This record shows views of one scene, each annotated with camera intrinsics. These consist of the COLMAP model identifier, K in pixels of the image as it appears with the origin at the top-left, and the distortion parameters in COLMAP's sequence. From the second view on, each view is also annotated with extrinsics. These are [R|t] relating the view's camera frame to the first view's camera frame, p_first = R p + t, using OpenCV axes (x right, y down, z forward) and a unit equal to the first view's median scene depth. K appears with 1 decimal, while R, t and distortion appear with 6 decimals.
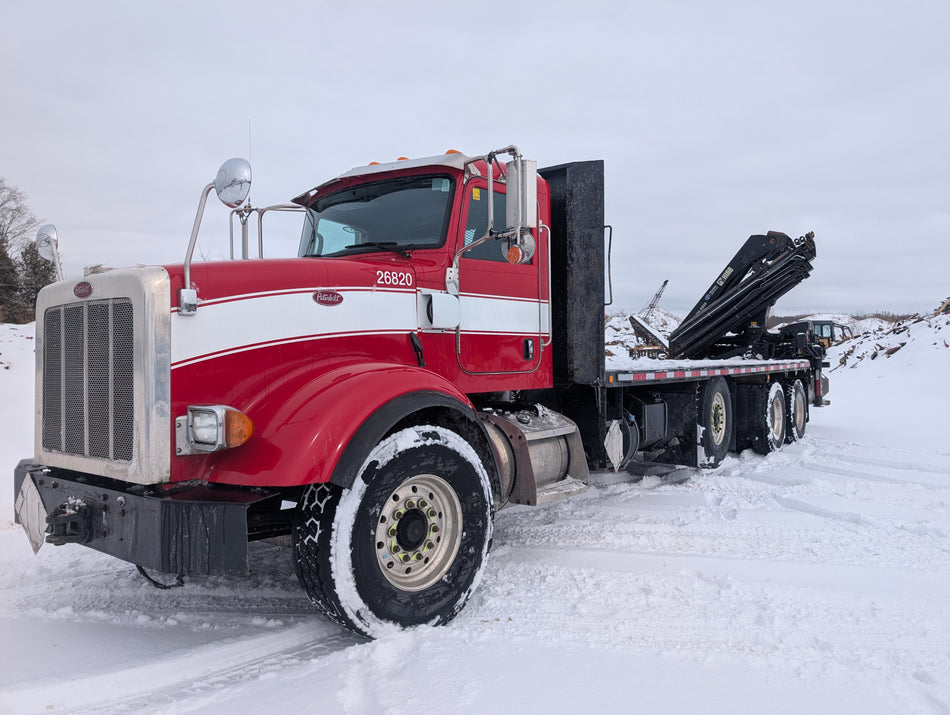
lens RADIAL K [[714.2, 0, 481.8], [0, 714.2, 346.3], [0, 0, 1]] dist [0.001619, 0.007150]
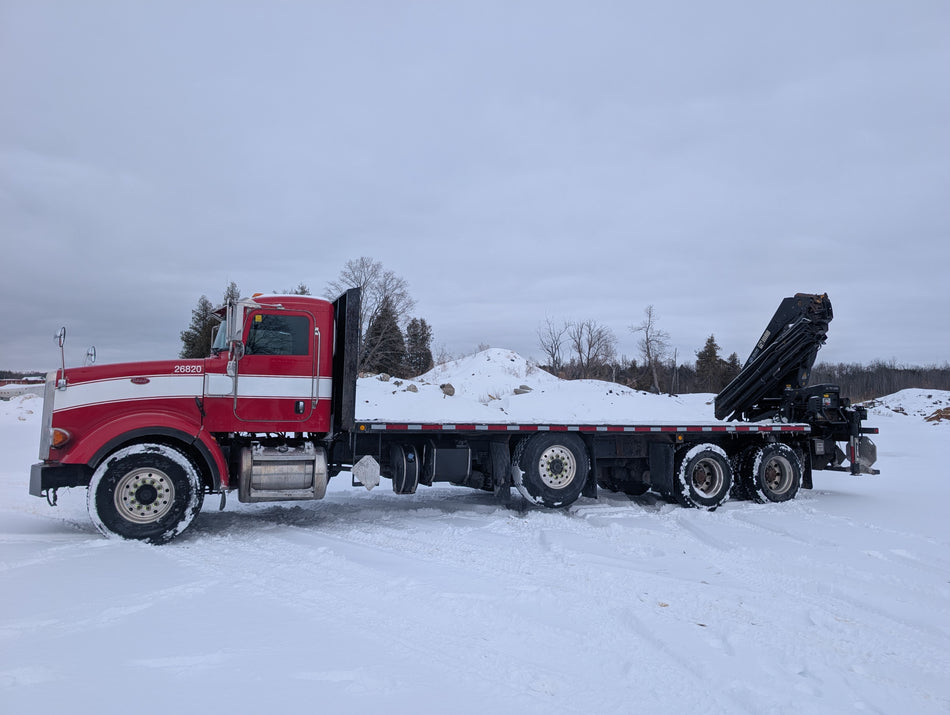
lens RADIAL K [[719.6, 0, 475.0], [0, 719.6, 357.5], [0, 0, 1]] dist [0.050466, -0.066681]
pose [[0.841551, -0.020053, -0.539806, 1.729843], [-0.012916, 0.998278, -0.057220, -0.026984], [0.540024, 0.055125, 0.839843, -0.244555]]
